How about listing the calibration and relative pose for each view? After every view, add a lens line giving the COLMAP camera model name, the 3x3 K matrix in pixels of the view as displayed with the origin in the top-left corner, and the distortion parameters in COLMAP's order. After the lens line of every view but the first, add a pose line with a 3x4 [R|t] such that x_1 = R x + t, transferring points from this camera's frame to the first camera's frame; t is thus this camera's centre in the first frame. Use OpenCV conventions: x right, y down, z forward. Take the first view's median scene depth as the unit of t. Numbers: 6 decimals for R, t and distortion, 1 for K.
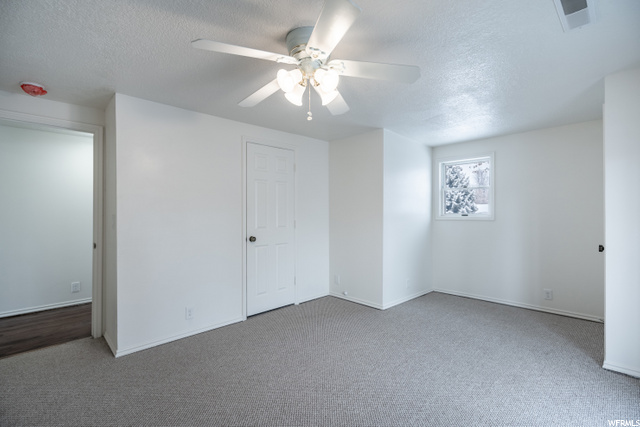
lens RADIAL K [[294.2, 0, 321.3], [0, 294.2, 213.2], [0, 0, 1]] dist [-0.010045, 0.004094]
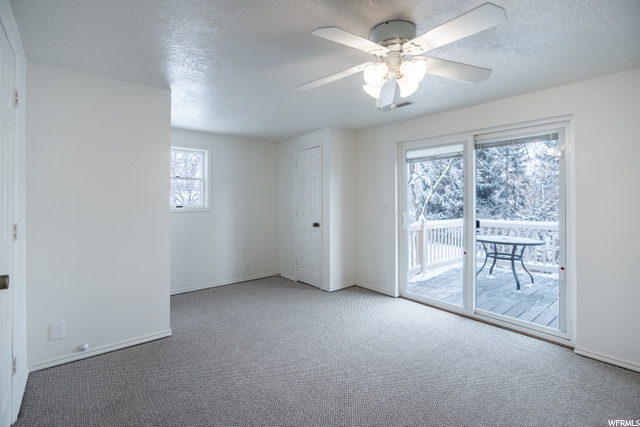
lens RADIAL K [[294.2, 0, 324.9], [0, 294.2, 207.2], [0, 0, 1]] dist [-0.010045, 0.004094]
pose [[0.062988, -0.010445, 0.997960, -0.504272], [0.001658, 0.999945, 0.010361, -0.001091], [-0.998013, 0.001002, 0.063002, 0.568150]]
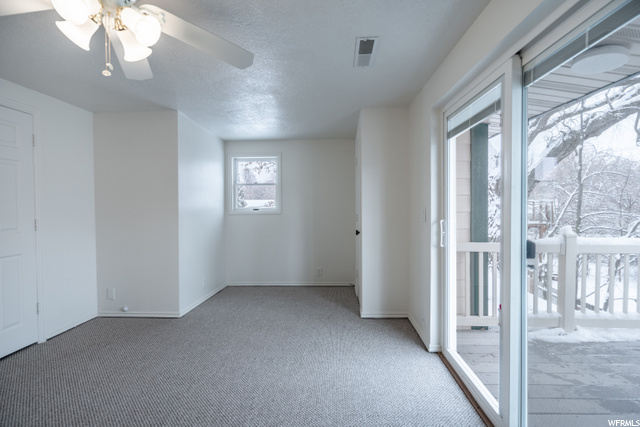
lens RADIAL K [[294.2, 0, 325.4], [0, 294.2, 212.6], [0, 0, 1]] dist [-0.010045, 0.004094]
pose [[0.725793, -0.015463, 0.687740, -0.073480], [0.005185, 0.999842, 0.017009, 0.001576], [-0.687894, -0.008779, 0.725758, 0.063358]]
